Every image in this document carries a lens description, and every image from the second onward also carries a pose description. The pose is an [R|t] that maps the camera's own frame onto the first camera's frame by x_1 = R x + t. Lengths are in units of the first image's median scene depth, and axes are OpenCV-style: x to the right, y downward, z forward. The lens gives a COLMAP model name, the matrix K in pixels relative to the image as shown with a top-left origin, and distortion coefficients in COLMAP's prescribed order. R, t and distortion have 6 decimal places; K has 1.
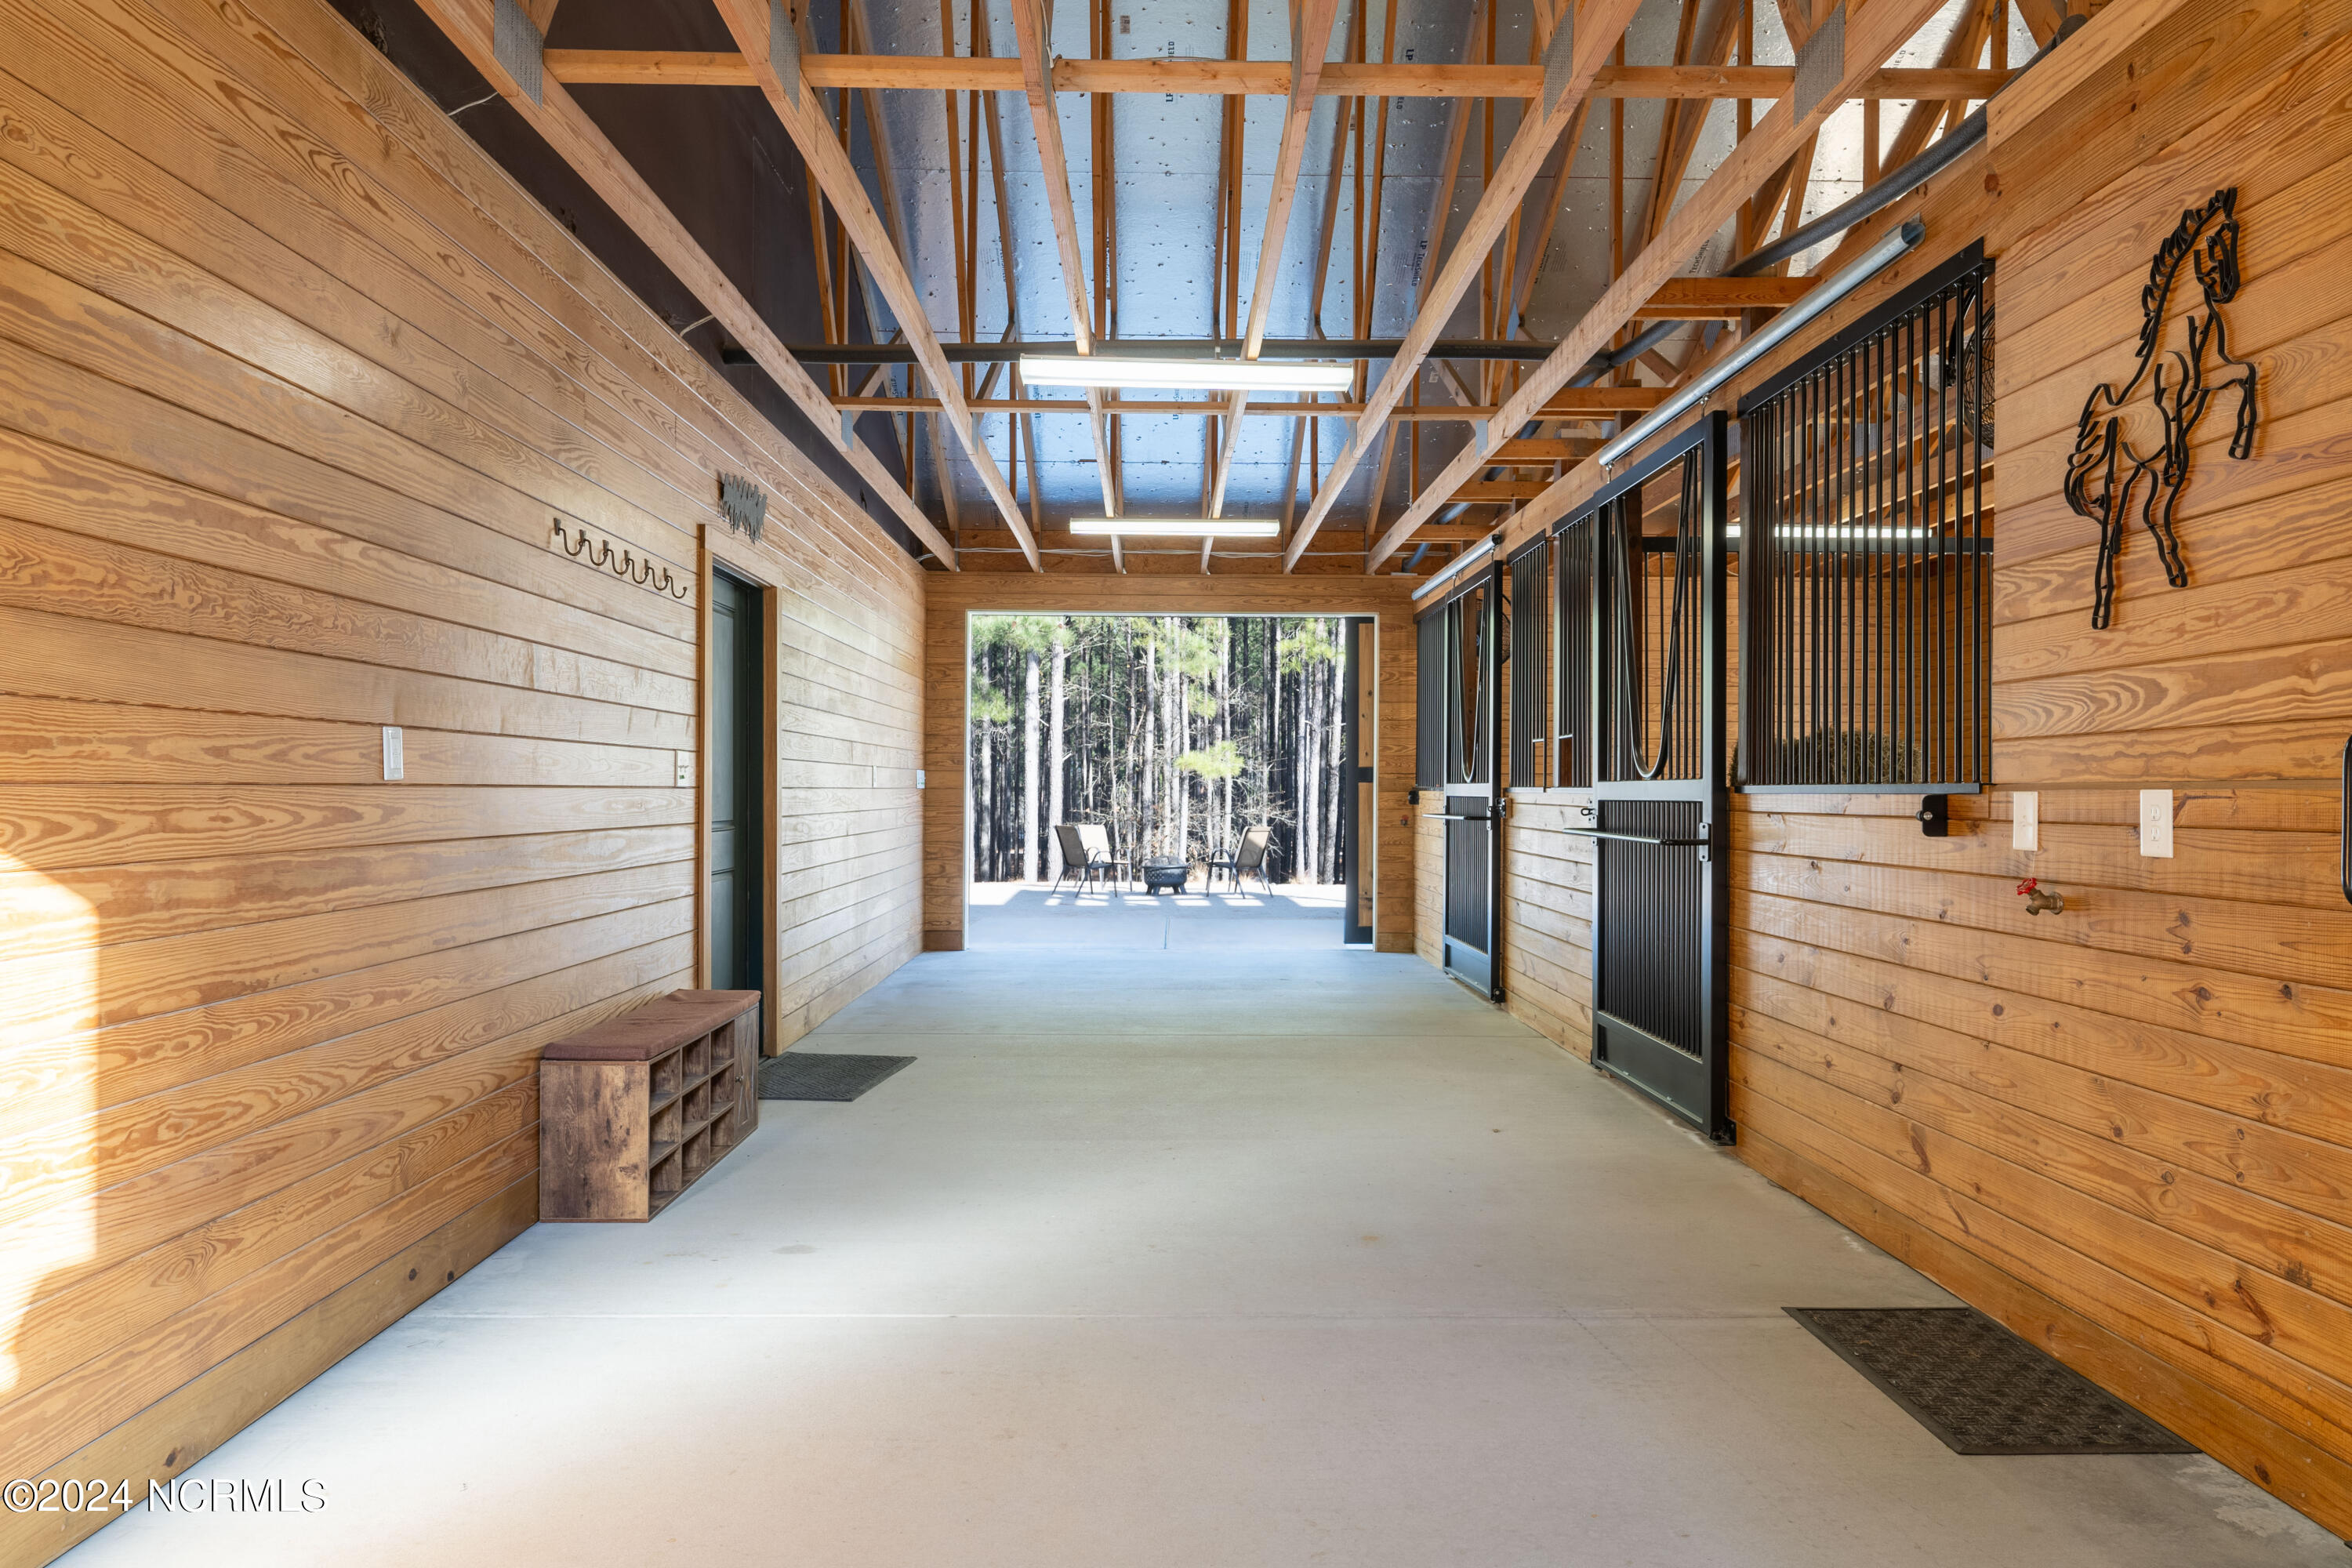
lens RADIAL K [[1443.0, 0, 1177.8], [0, 1443.0, 782.5], [0, 0, 1]] dist [0.002552, 0.003177]
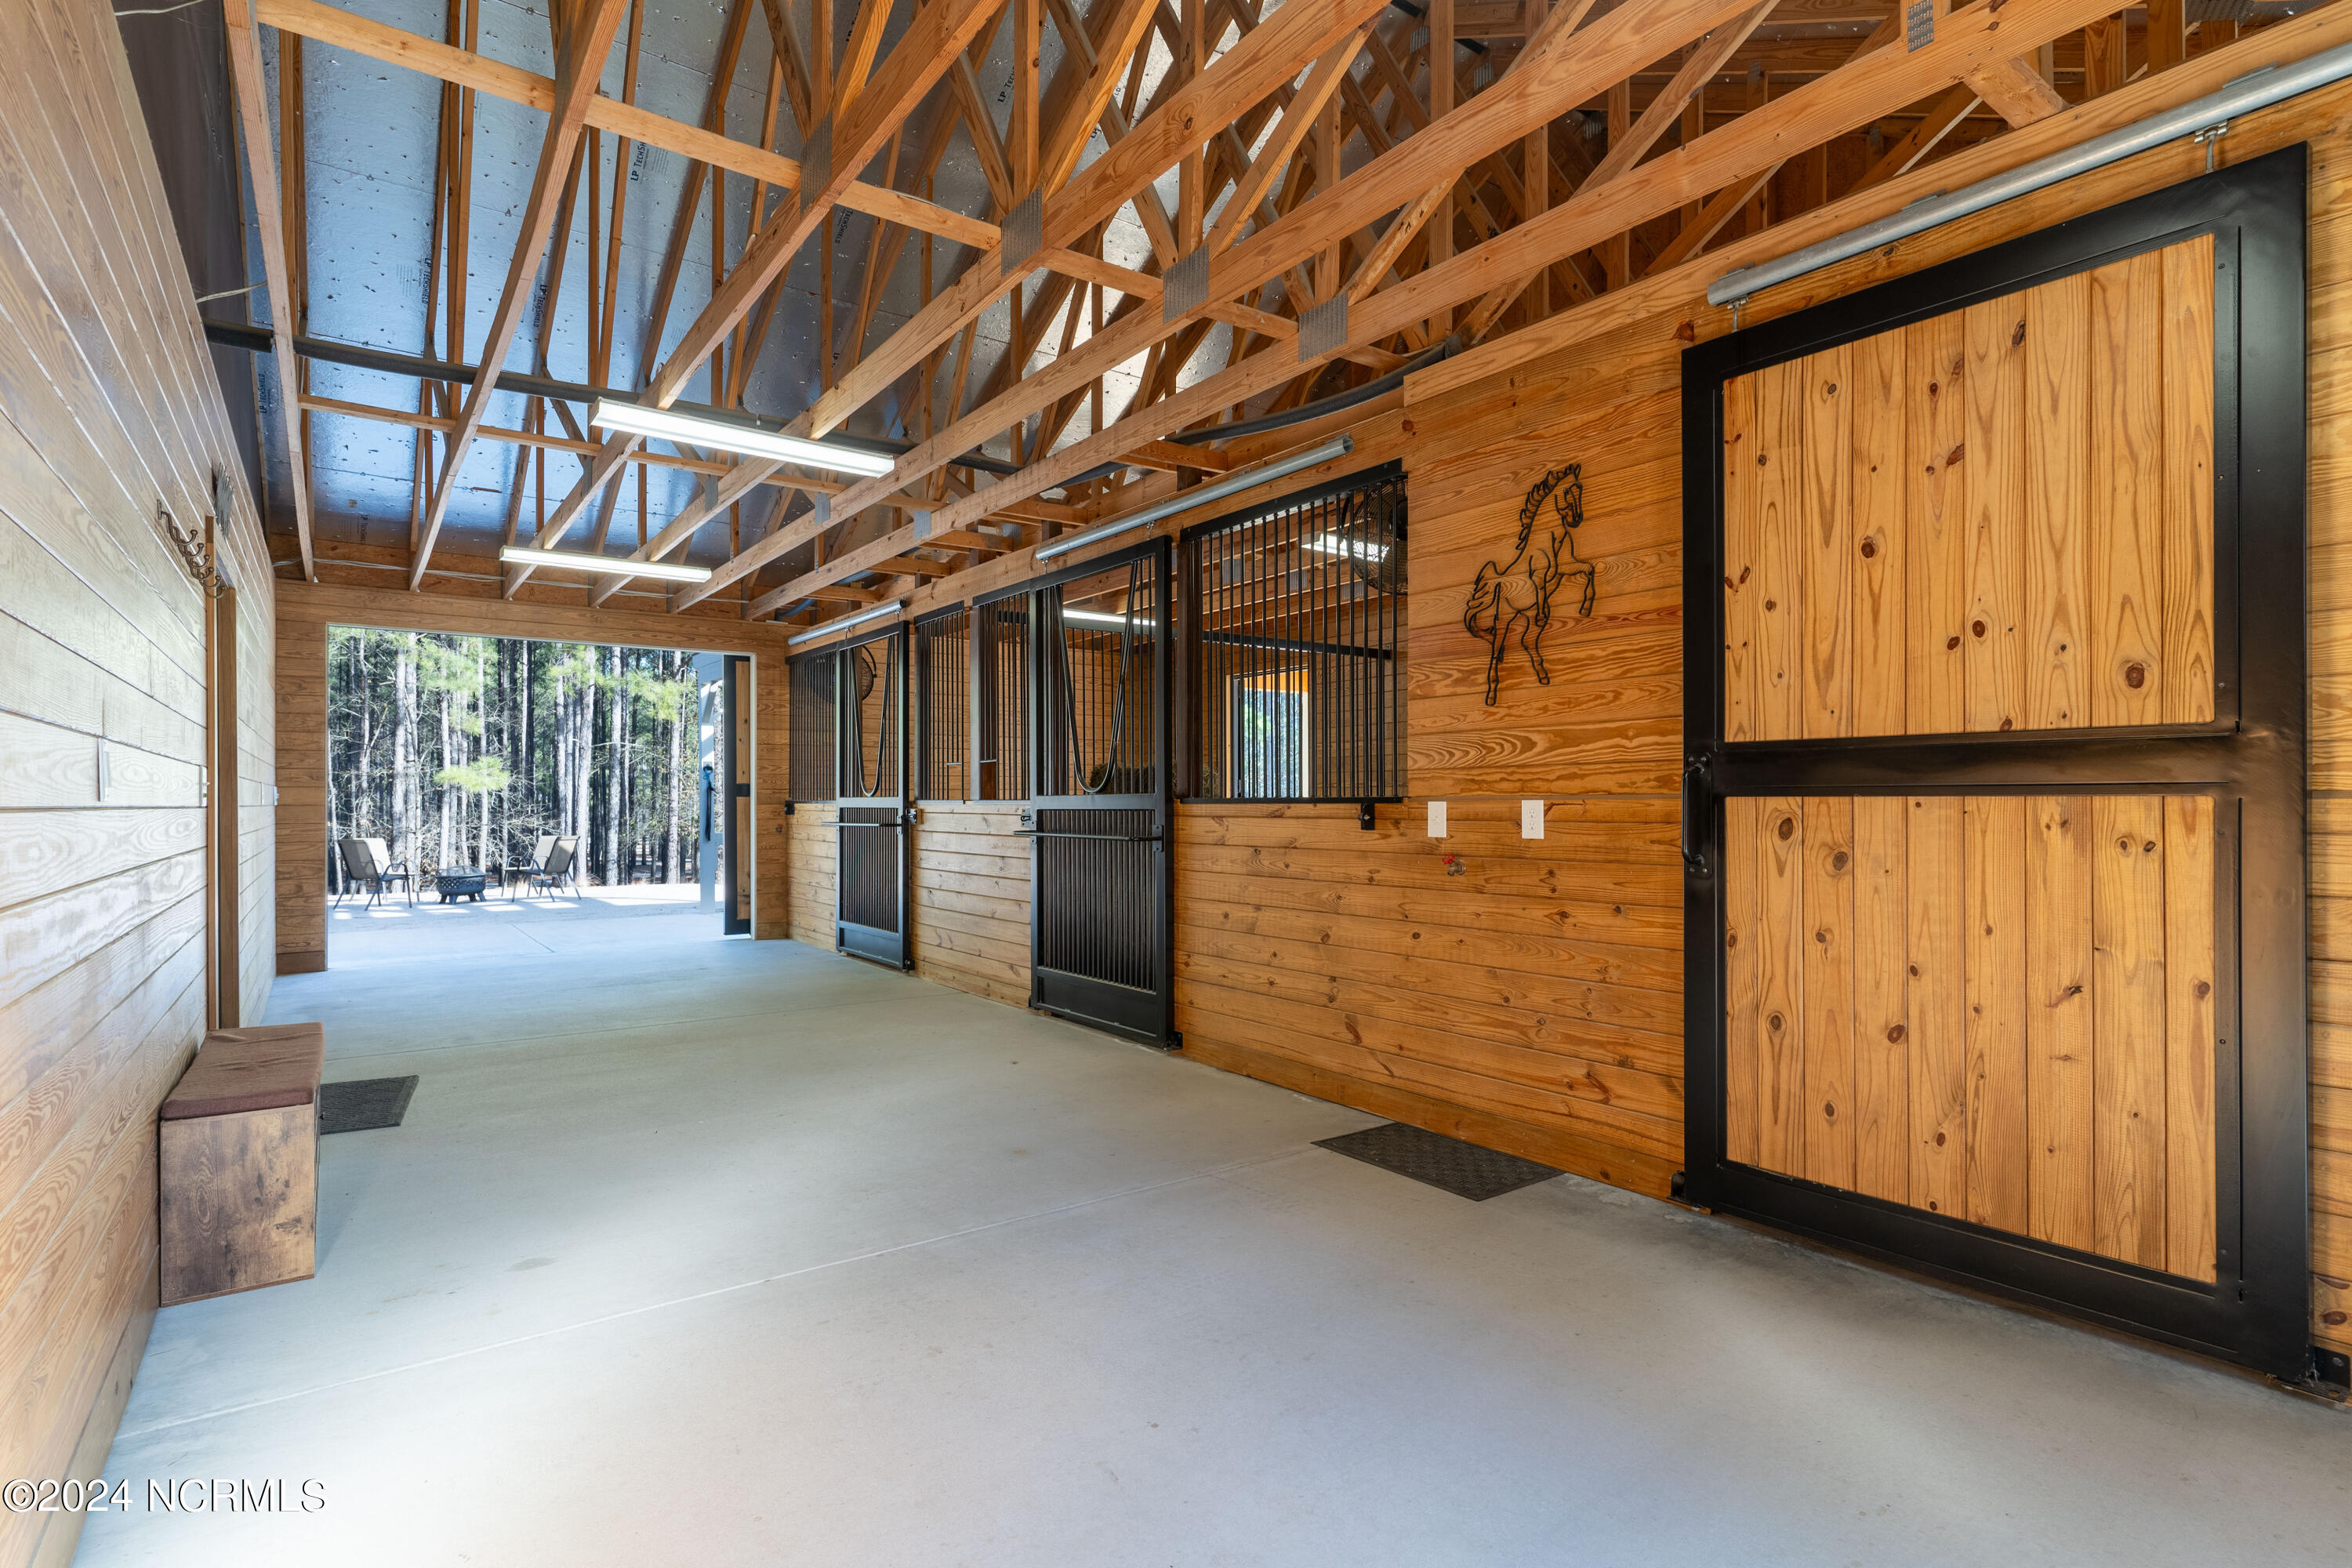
lens RADIAL K [[1155.0, 0, 1173.1], [0, 1155.0, 798.4], [0, 0, 1]] dist [0.006635, -0.002124]
pose [[0.820832, -0.006408, 0.571133, -0.348365], [0.004499, 0.999979, 0.004754, -0.004094], [-0.571151, -0.001333, 0.820844, 0.076747]]
